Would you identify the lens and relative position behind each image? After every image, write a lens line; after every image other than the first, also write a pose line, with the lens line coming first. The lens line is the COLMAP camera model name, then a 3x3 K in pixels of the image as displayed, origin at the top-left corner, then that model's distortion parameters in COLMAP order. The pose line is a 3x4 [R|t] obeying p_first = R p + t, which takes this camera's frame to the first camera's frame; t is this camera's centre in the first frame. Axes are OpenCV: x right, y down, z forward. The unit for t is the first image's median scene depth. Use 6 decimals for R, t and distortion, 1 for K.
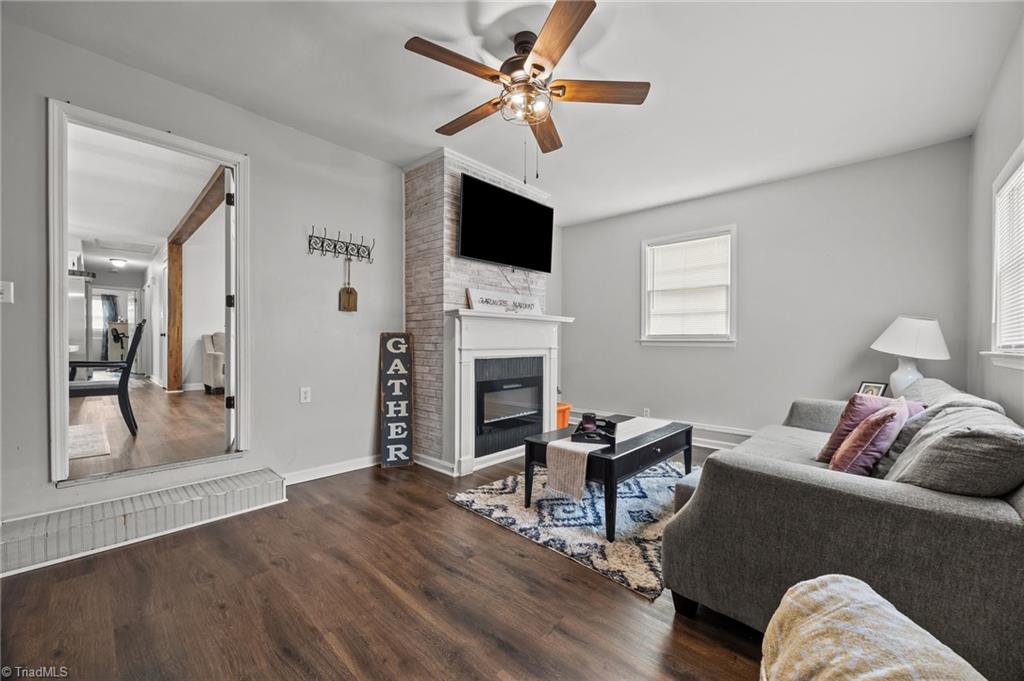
lens RADIAL K [[394.5, 0, 512.2], [0, 394.5, 346.7], [0, 0, 1]] dist [-0.000530, 0.000060]
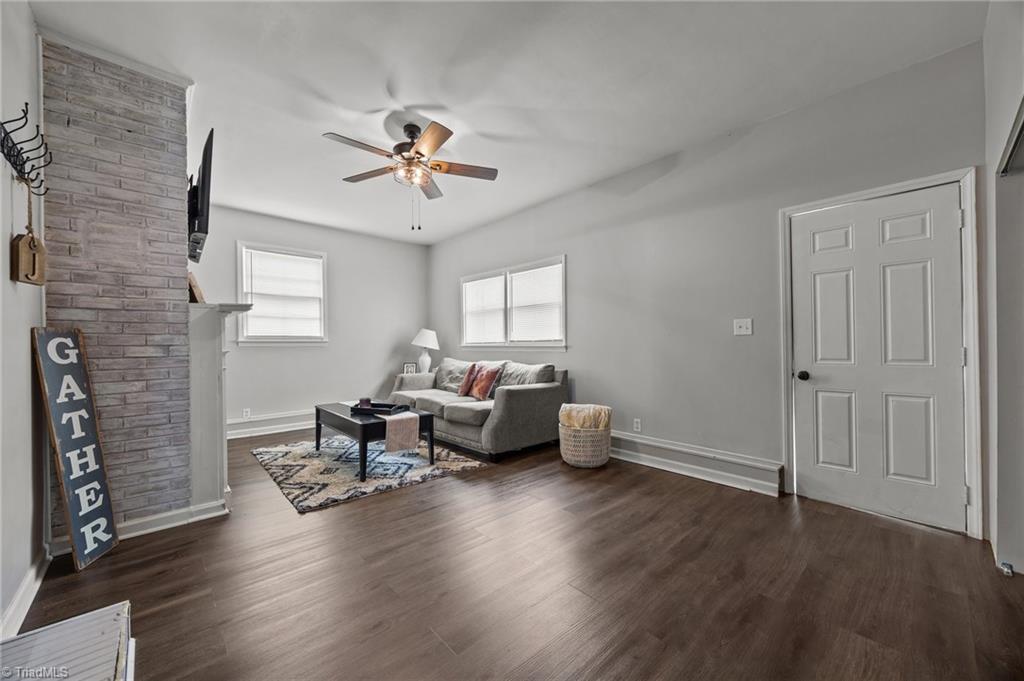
lens RADIAL K [[394.5, 0, 507.9], [0, 394.5, 341.4], [0, 0, 1]] dist [-0.000530, 0.000060]
pose [[0.080100, -0.002722, 0.996783, -0.809960], [0.015317, 0.999882, 0.001500, -0.007638], [-0.996669, 0.015148, 0.080133, 0.336008]]
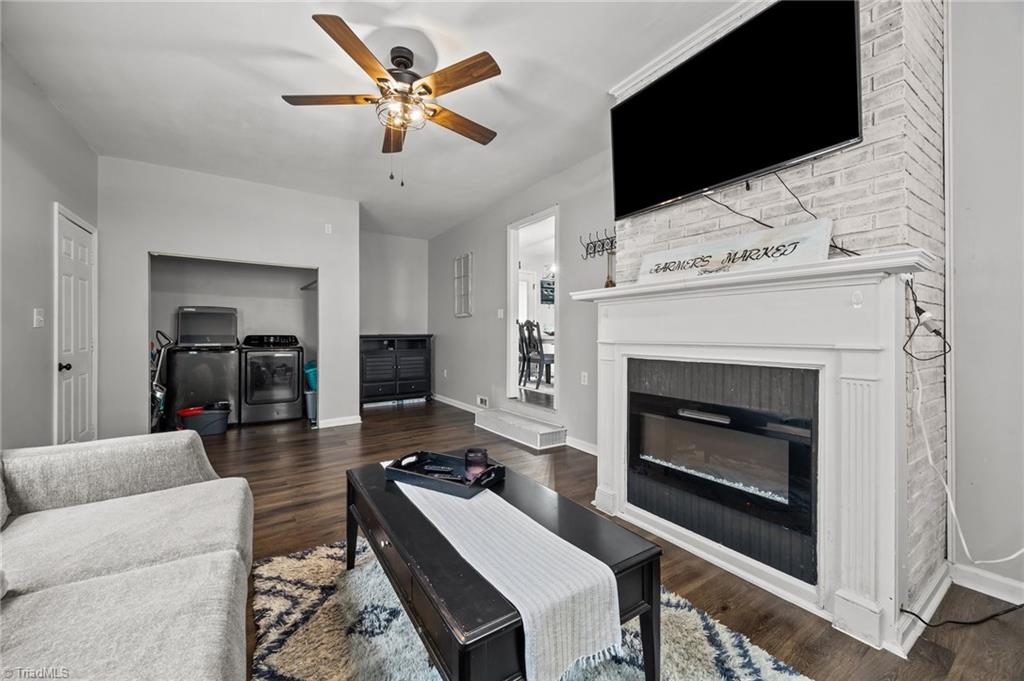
lens RADIAL K [[394.5, 0, 516.9], [0, 394.5, 332.5], [0, 0, 1]] dist [-0.000530, 0.000060]
pose [[-0.231918, -0.008337, -0.972700, 0.585258], [-0.012997, 0.999901, -0.005472, -0.006686], [0.972649, 0.011373, -0.232003, 0.910322]]
